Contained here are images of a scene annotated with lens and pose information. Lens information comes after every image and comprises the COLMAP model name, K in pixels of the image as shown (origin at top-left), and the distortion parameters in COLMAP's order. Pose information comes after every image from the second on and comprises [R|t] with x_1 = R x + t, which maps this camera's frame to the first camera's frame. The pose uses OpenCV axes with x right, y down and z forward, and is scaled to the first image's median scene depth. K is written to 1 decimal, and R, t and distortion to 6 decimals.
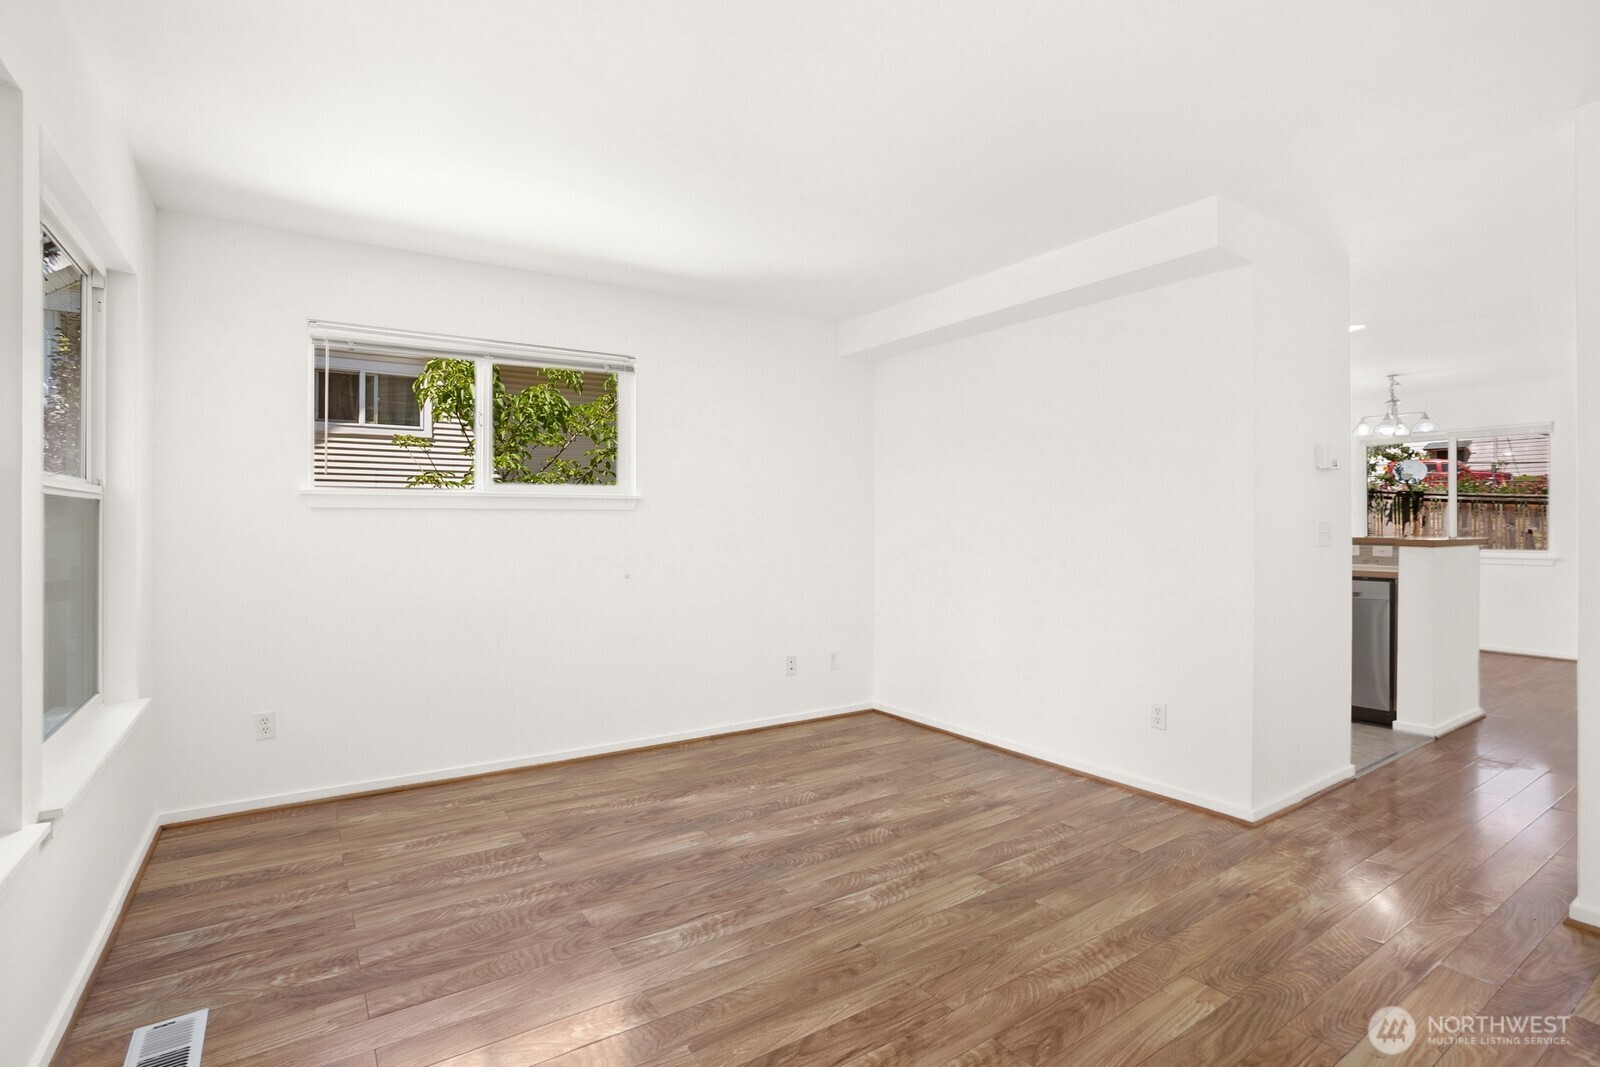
lens RADIAL K [[775.8, 0, 746.7], [0, 775.8, 516.8], [0, 0, 1]] dist [-0.041470, 0.017241]
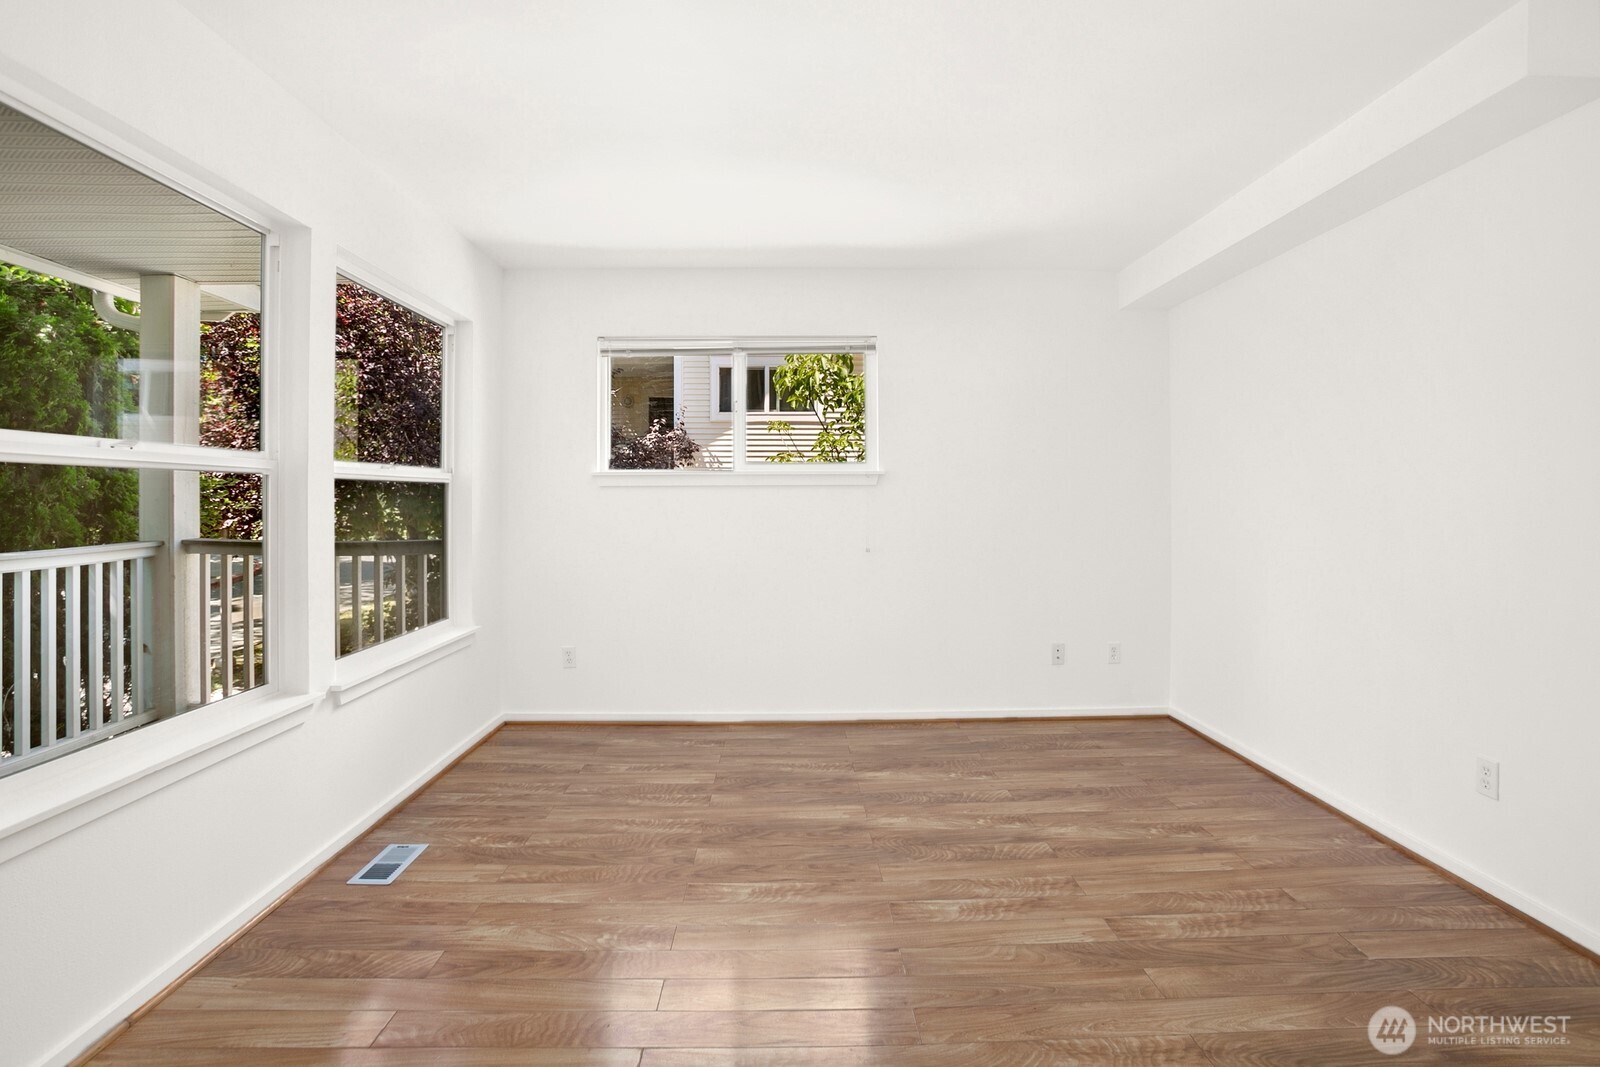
lens RADIAL K [[775.8, 0, 782.5], [0, 775.8, 468.1], [0, 0, 1]] dist [-0.041470, 0.017241]
pose [[0.843135, -0.027330, -0.537006, 0.420897], [0.011278, 0.999387, -0.033153, 0.003980], [0.537583, 0.021896, 0.842927, 0.102588]]
